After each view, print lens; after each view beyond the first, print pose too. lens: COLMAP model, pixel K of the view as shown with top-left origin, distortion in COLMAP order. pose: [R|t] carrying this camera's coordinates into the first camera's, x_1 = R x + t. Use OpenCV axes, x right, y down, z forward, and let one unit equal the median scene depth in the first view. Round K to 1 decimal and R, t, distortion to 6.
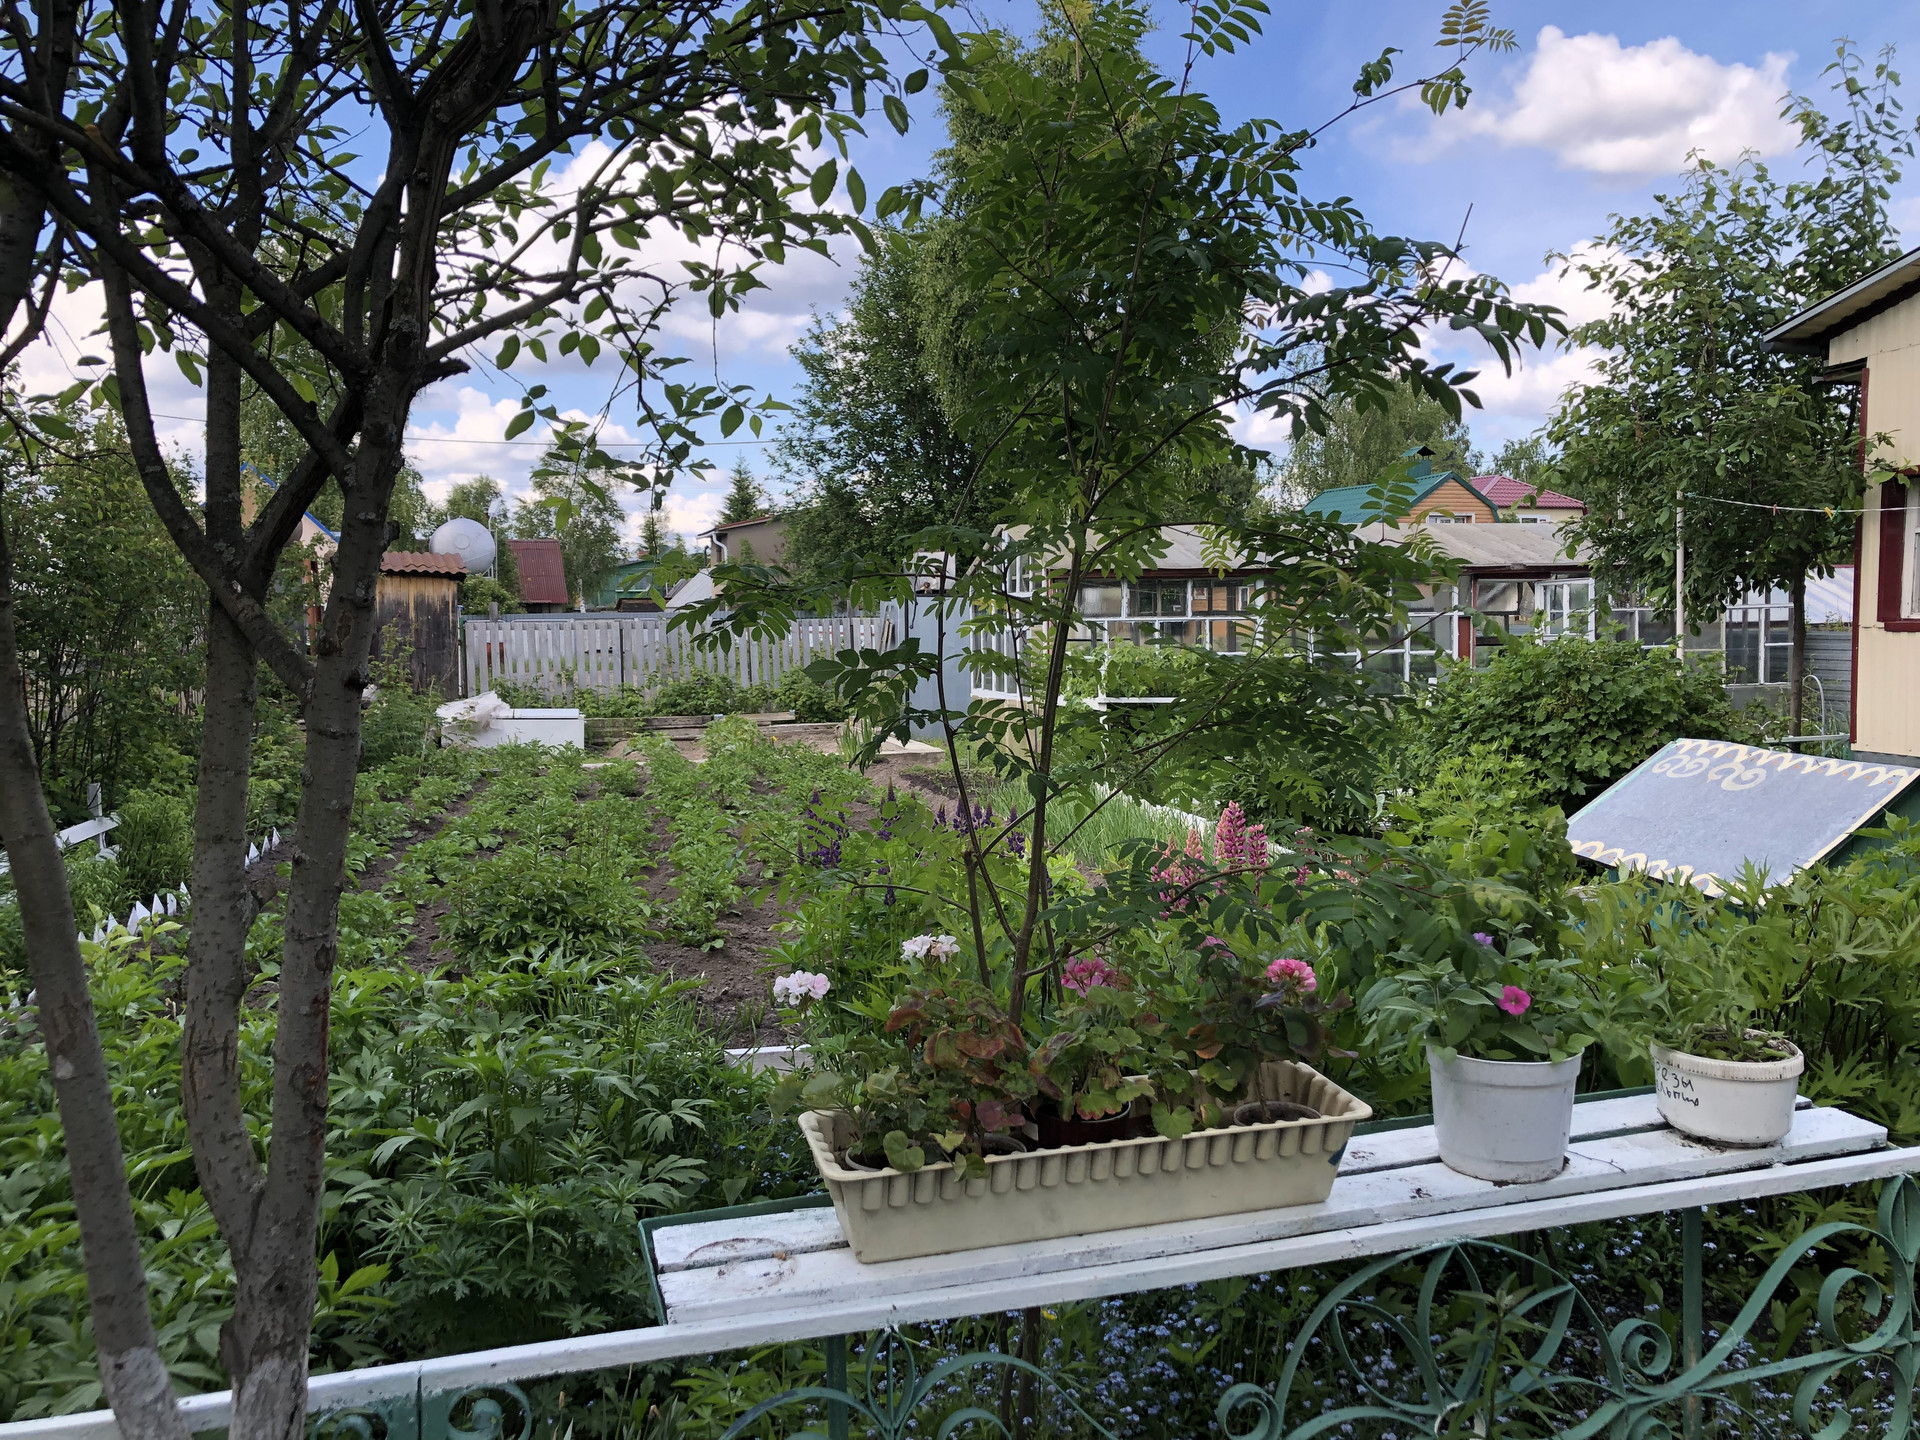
lens RADIAL K [[1562.0, 0, 943.2], [0, 1562.0, 694.2], [0, 0, 1]] dist [0.013630, -0.012693]
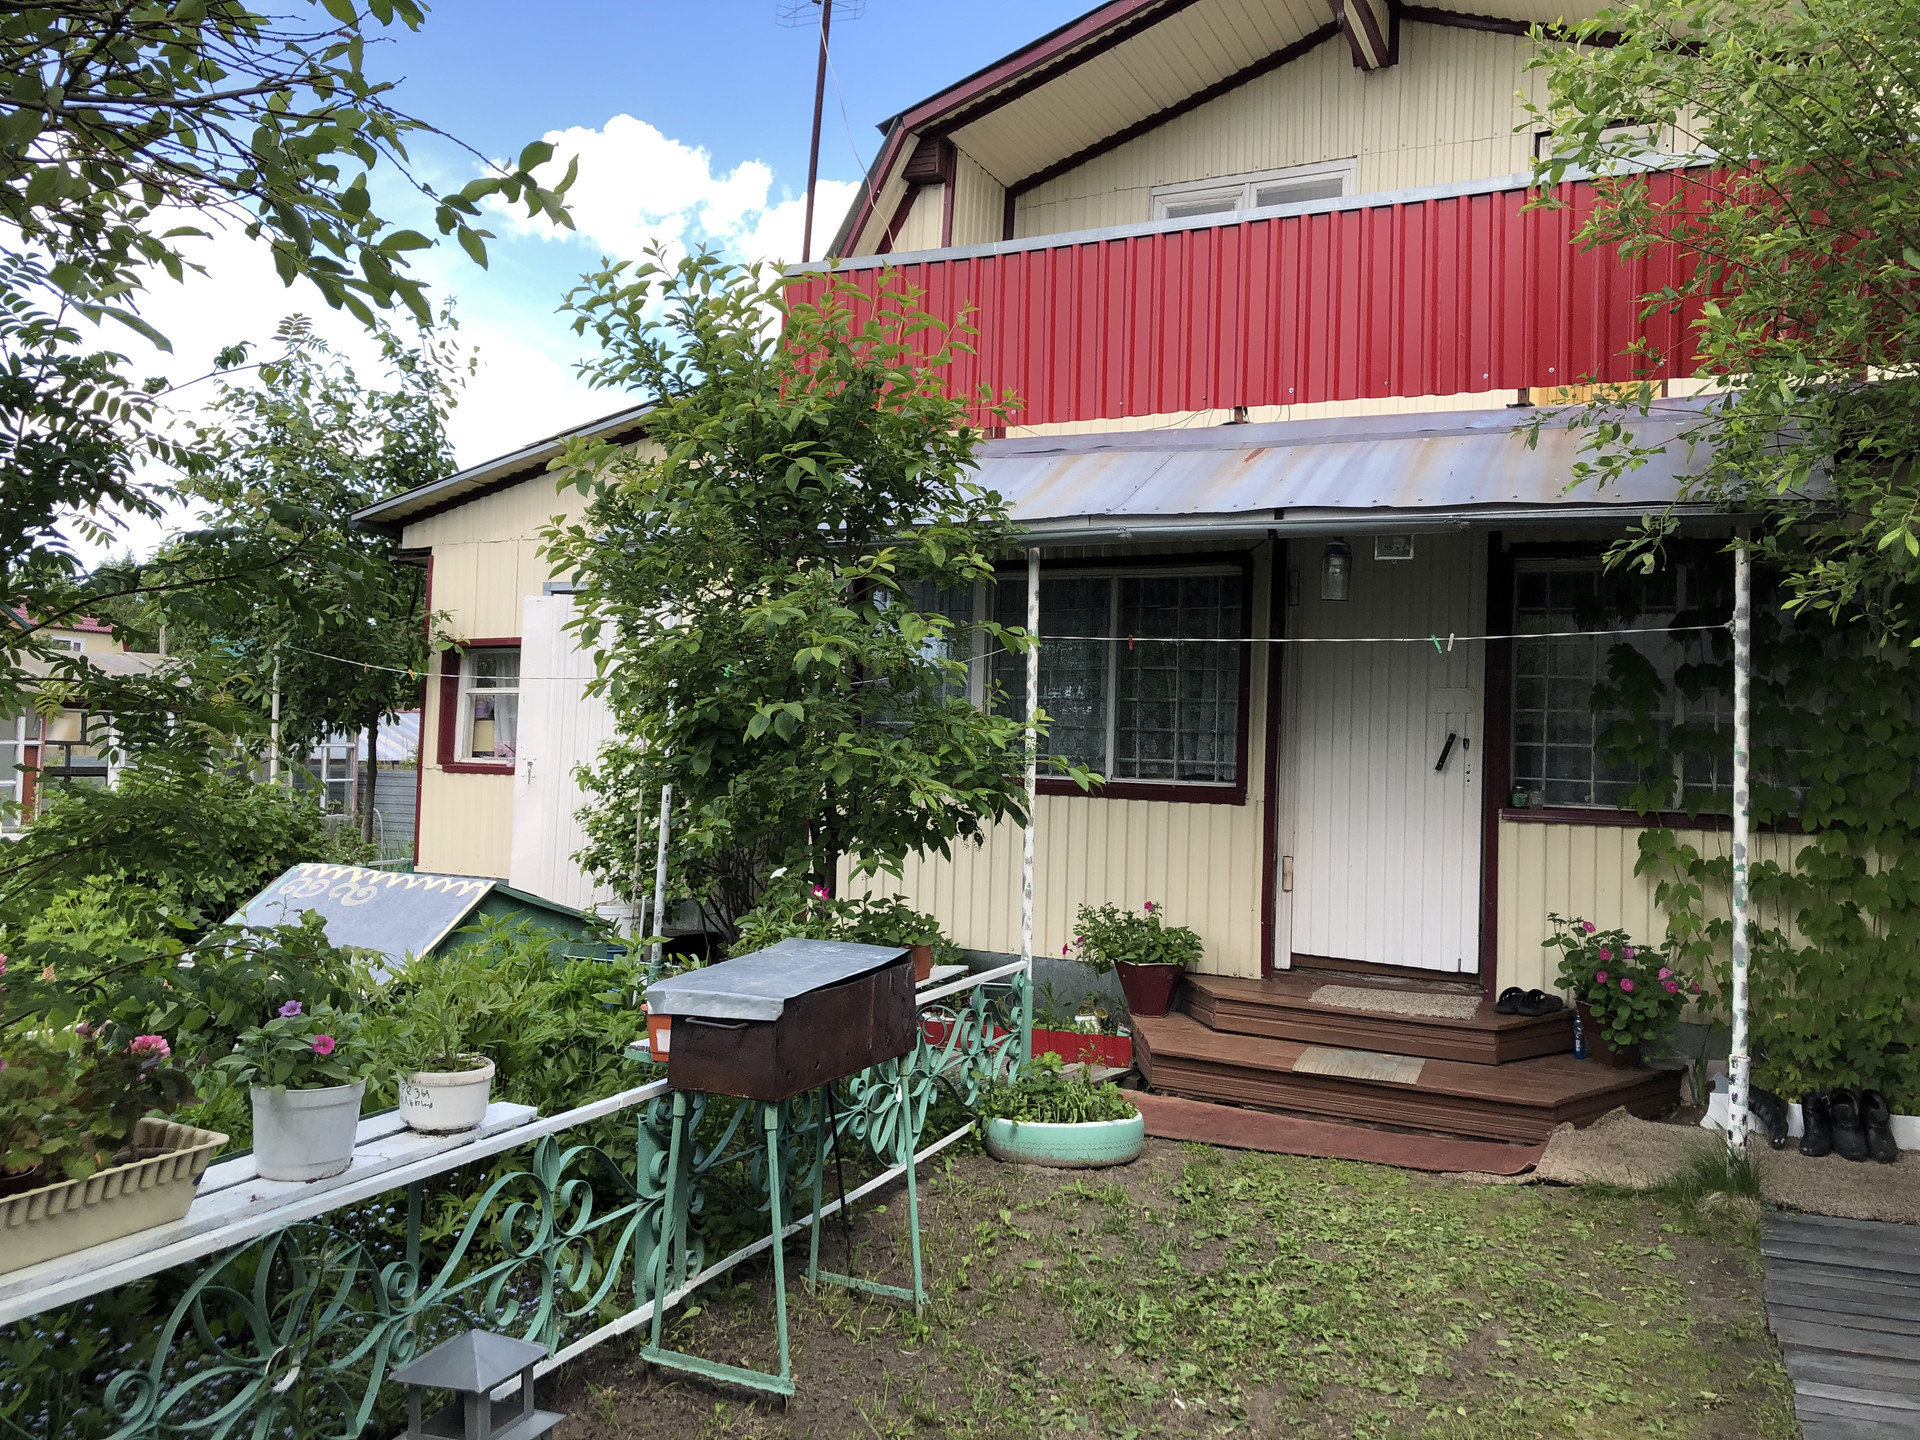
lens RADIAL K [[1562.0, 0, 960.4], [0, 1562.0, 719.6], [0, 0, 1]] dist [0.013630, -0.012693]
pose [[0.630487, 0.047737, 0.774731, -0.083050], [0.005281, 0.997820, -0.065781, 0.000971], [-0.776182, 0.045566, 0.628860, -0.072016]]
